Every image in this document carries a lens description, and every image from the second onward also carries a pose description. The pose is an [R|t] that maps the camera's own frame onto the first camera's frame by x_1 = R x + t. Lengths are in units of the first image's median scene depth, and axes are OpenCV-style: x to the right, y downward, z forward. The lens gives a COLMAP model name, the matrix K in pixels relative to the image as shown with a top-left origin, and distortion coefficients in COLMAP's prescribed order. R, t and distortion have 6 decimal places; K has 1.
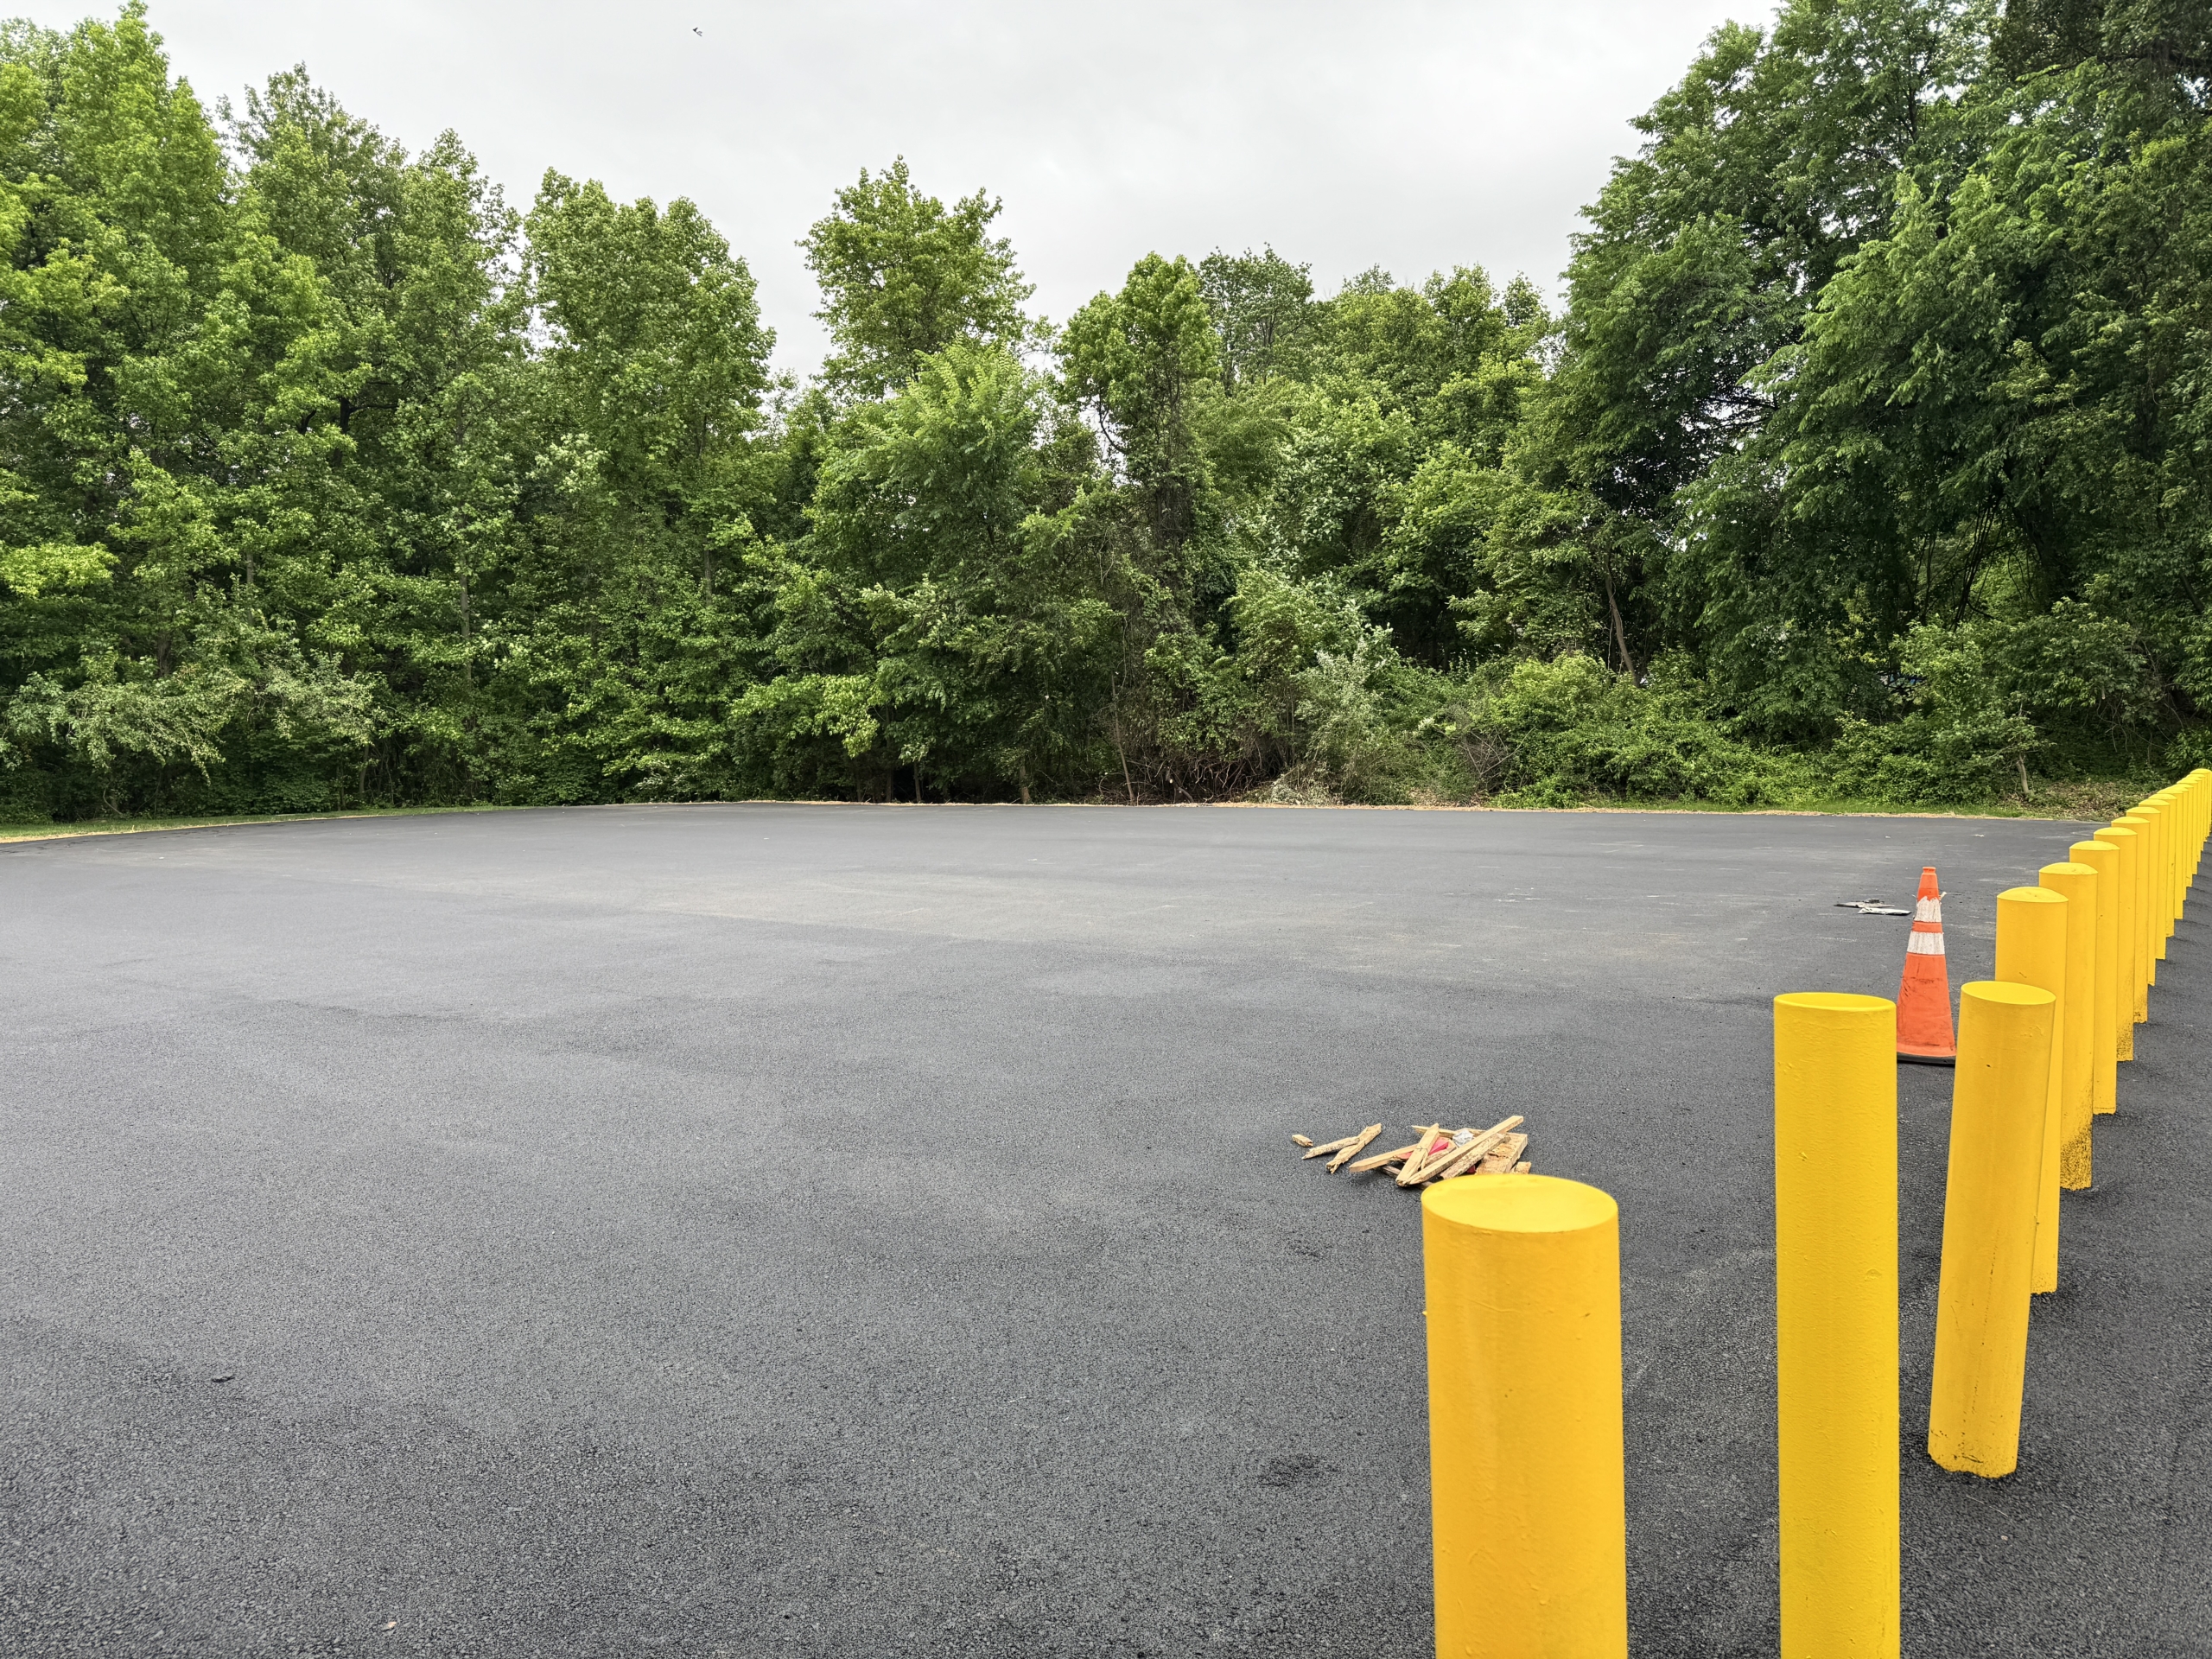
lens RADIAL K [[1530.7, 0, 1099.3], [0, 1530.7, 832.7], [0, 0, 1]] dist [0.094270, -0.129840]
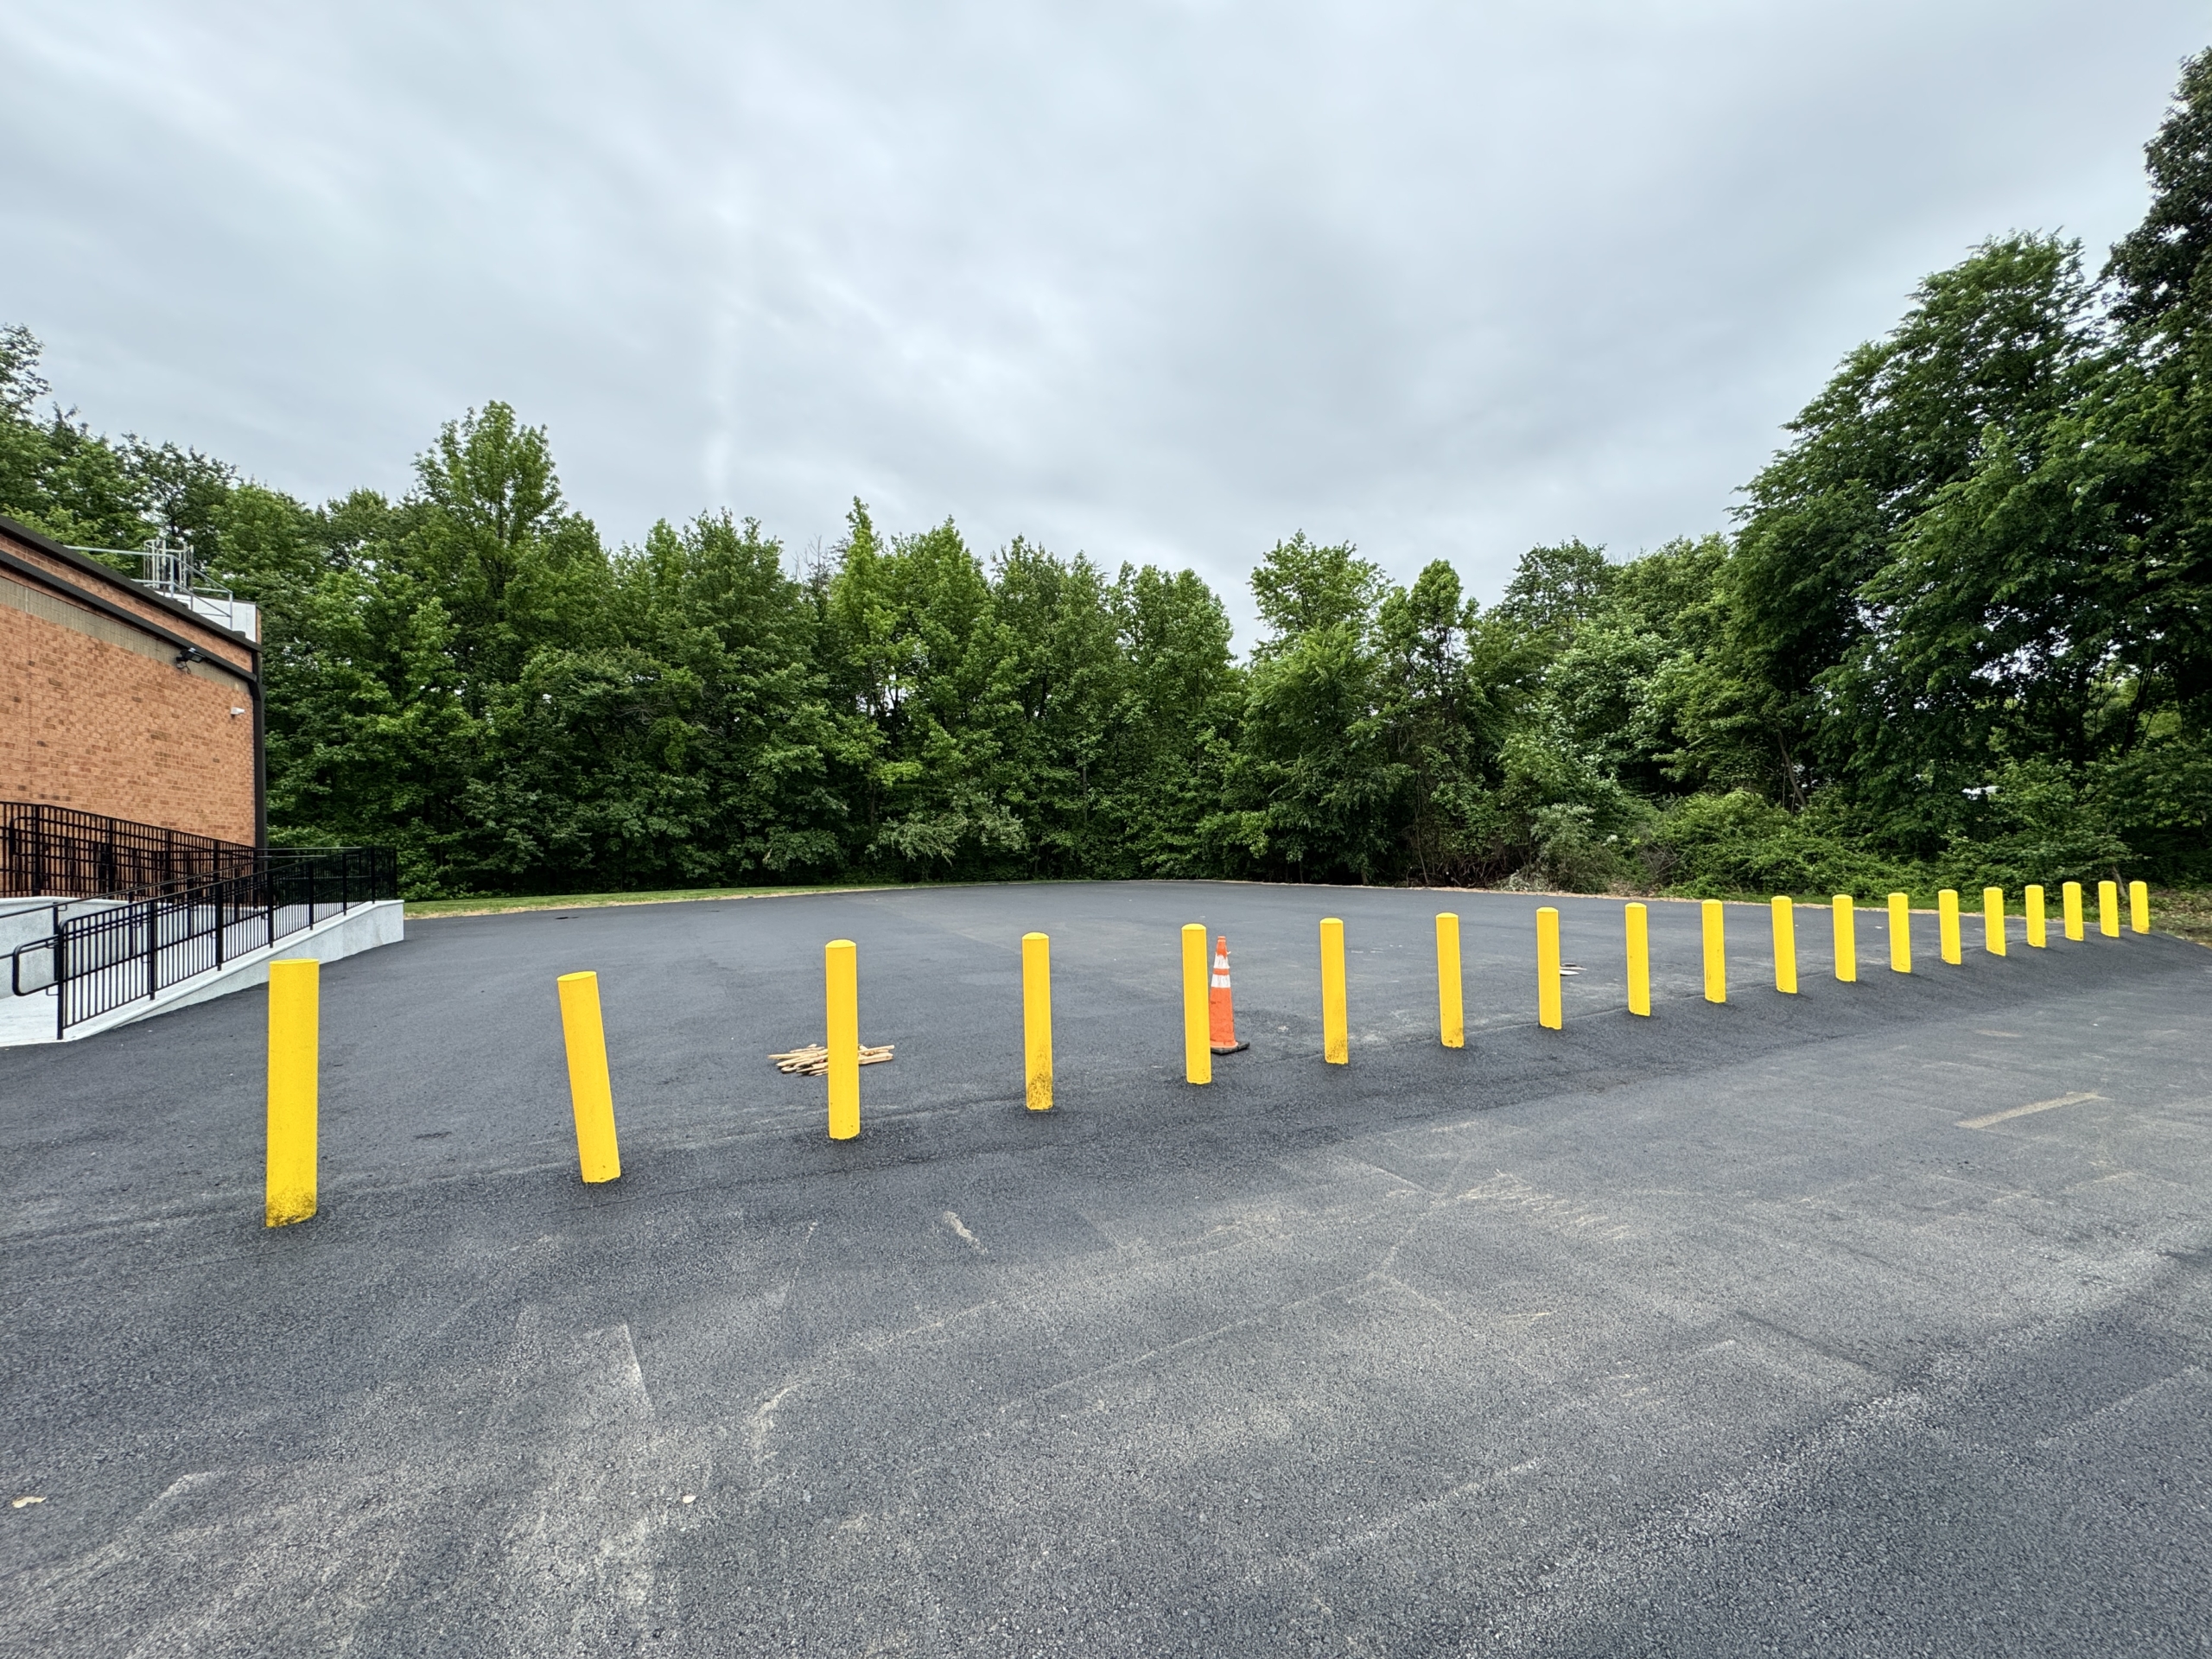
lens RADIAL K [[878.4, 0, 1108.6], [0, 878.4, 823.9], [0, 0, 1]] dist [-0.000627, -0.000197]
pose [[0.884351, -0.007702, -0.466759, 0.164493], [-0.031467, 0.996606, -0.076064, -0.004117], [0.465760, 0.081955, 0.881108, 0.011632]]
